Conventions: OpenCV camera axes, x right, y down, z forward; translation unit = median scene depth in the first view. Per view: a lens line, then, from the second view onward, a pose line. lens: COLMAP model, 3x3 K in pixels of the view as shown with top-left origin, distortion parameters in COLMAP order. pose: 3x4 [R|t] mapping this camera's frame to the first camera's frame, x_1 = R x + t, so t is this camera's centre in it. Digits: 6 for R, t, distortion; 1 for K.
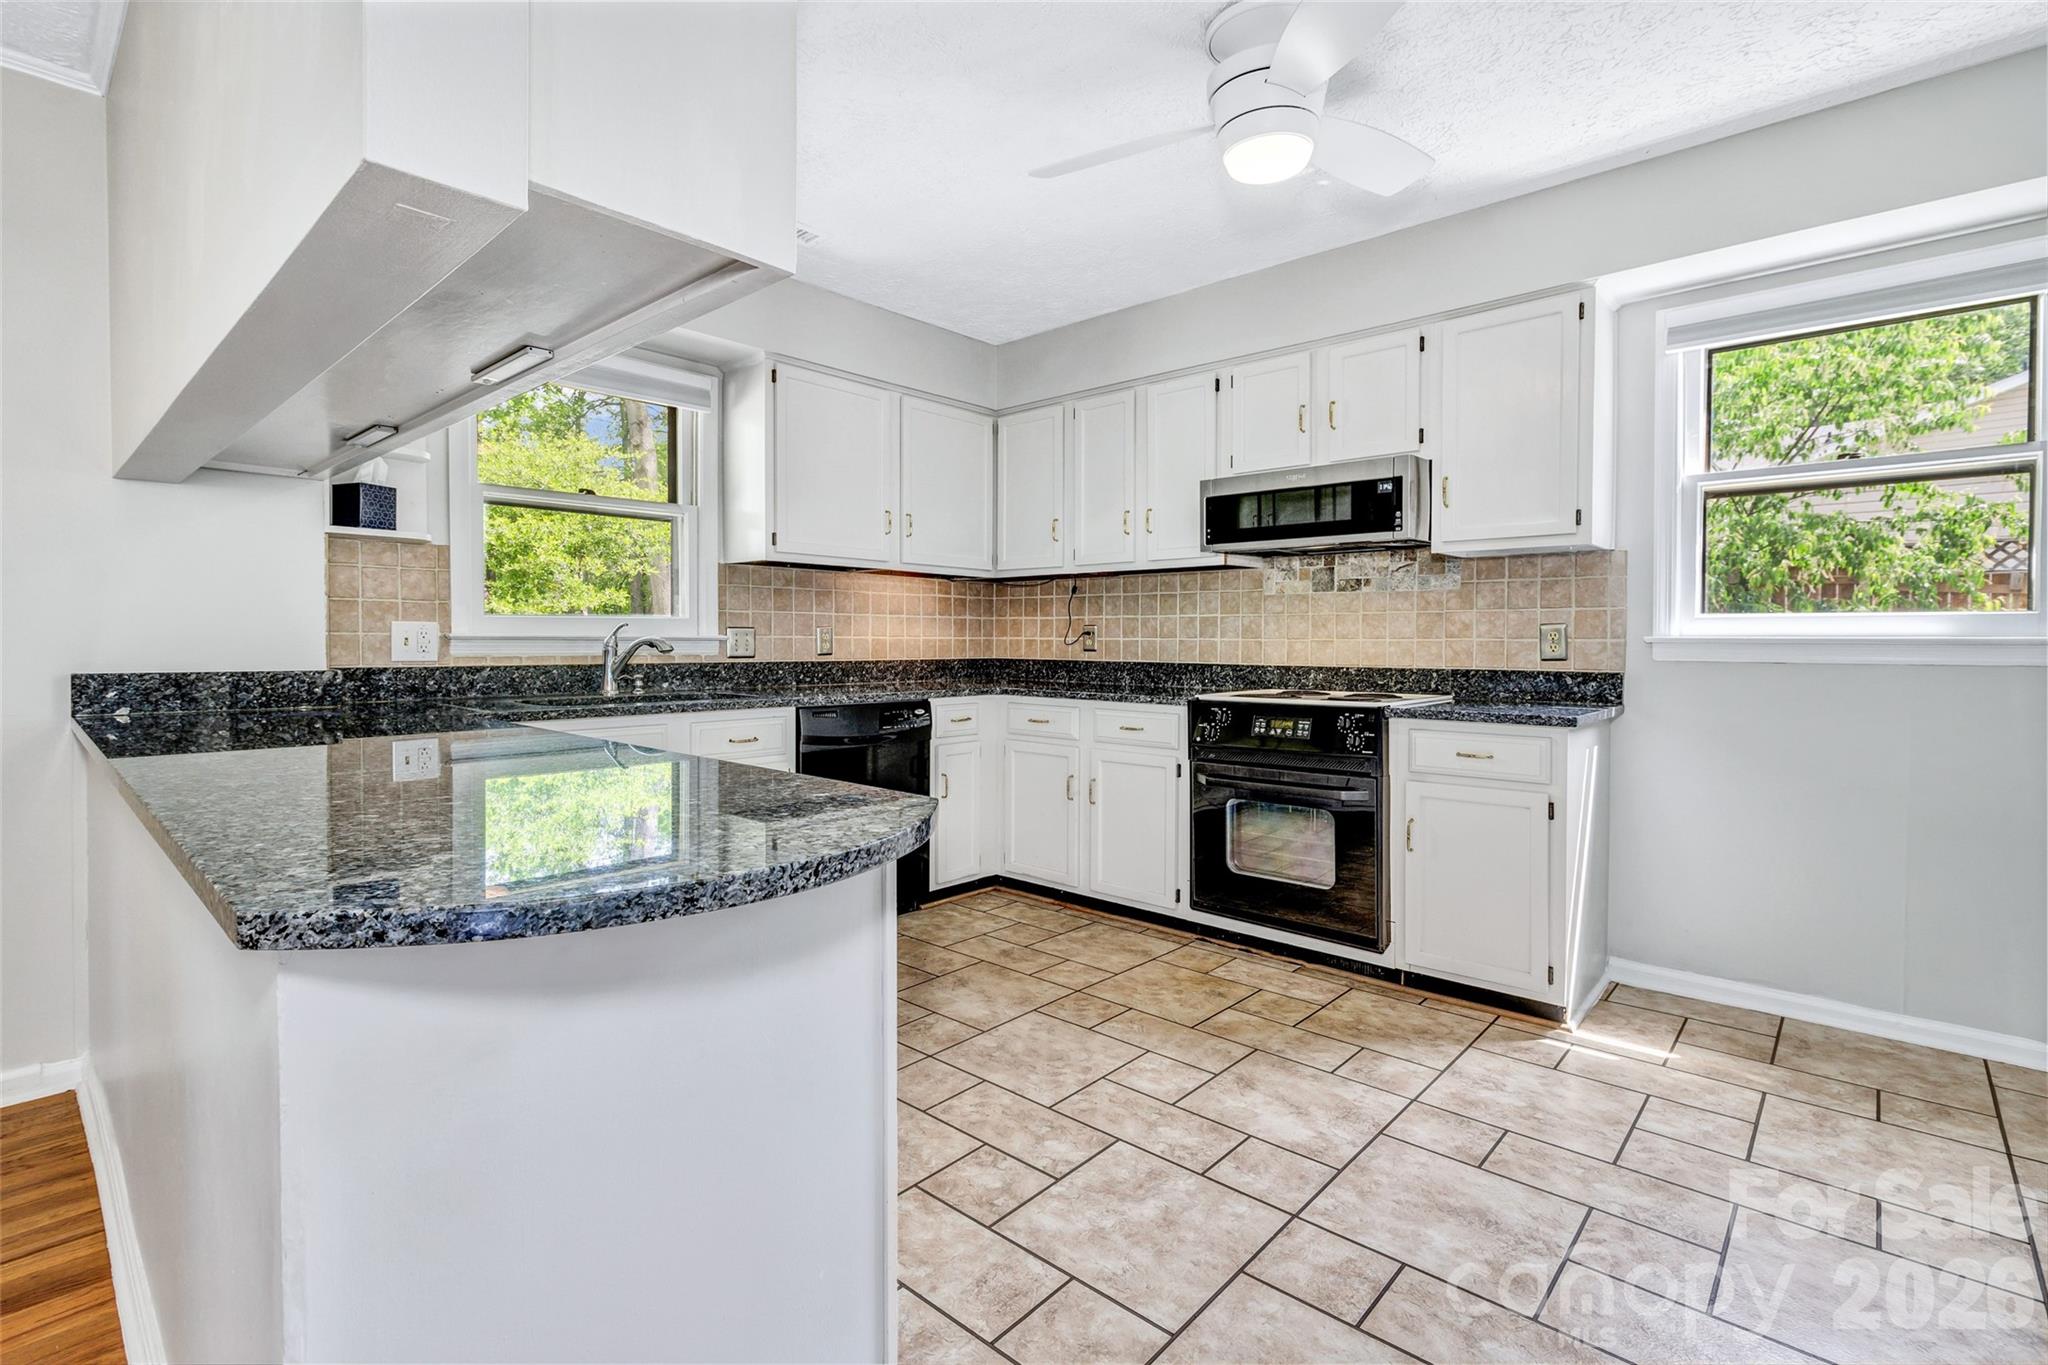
lens RADIAL K [[955.1, 0, 1026.7], [0, 955.1, 669.4], [0, 0, 1]] dist [0.000915, -0.001712]
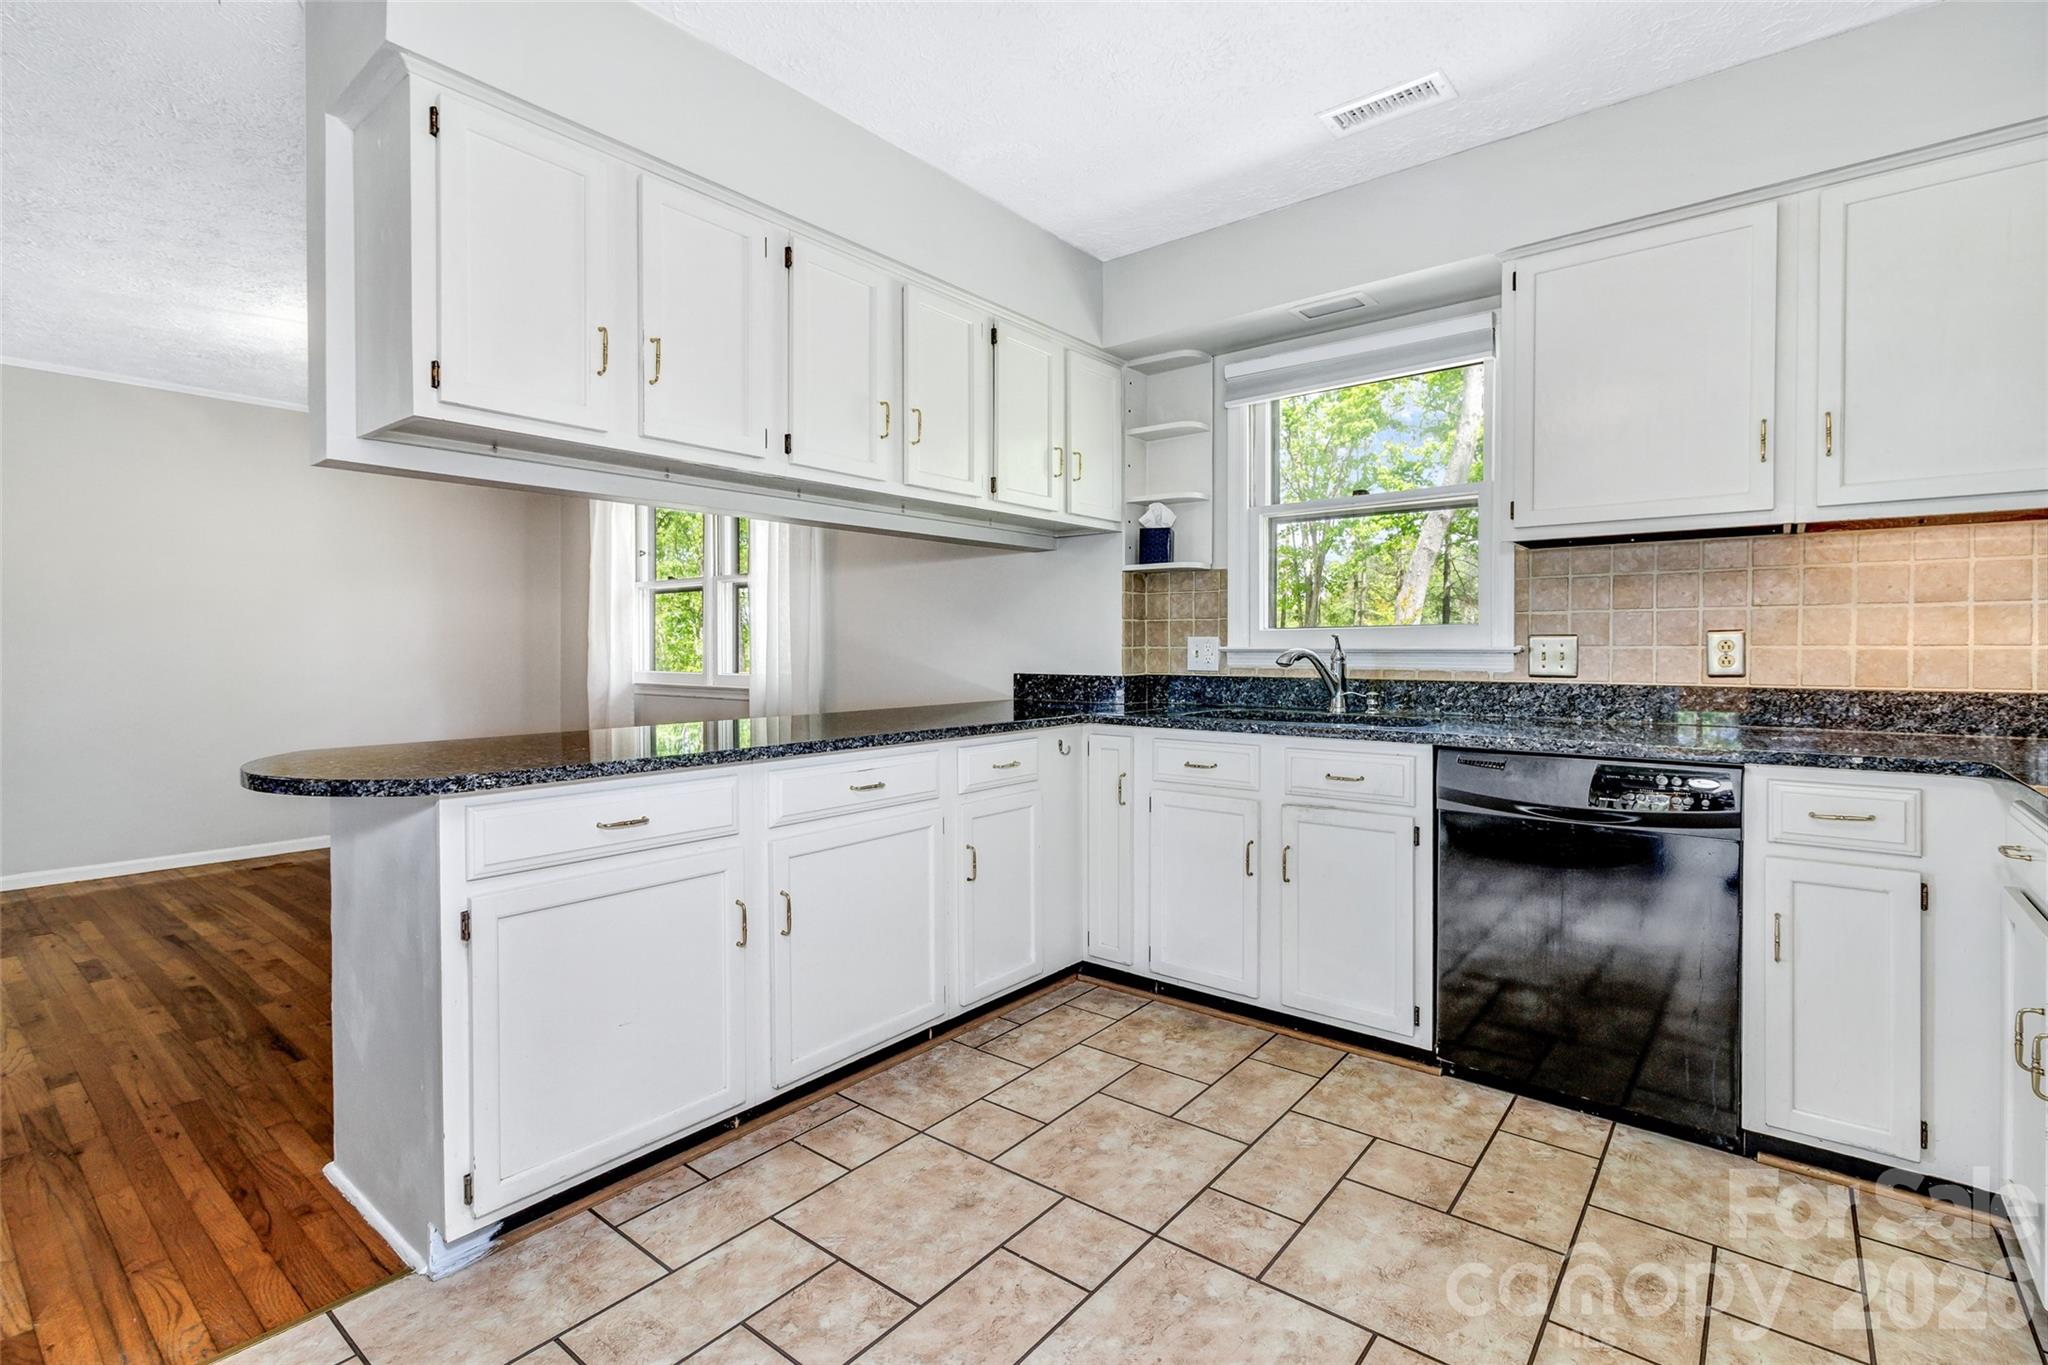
lens RADIAL K [[955.1, 0, 1044.6], [0, 955.1, 666.9], [0, 0, 1]] dist [0.000915, -0.001712]
pose [[0.054249, 0.015823, -0.998402, 0.505722], [-0.029783, 0.999455, 0.014221, -0.023709], [0.998083, 0.028964, 0.054690, 0.727776]]
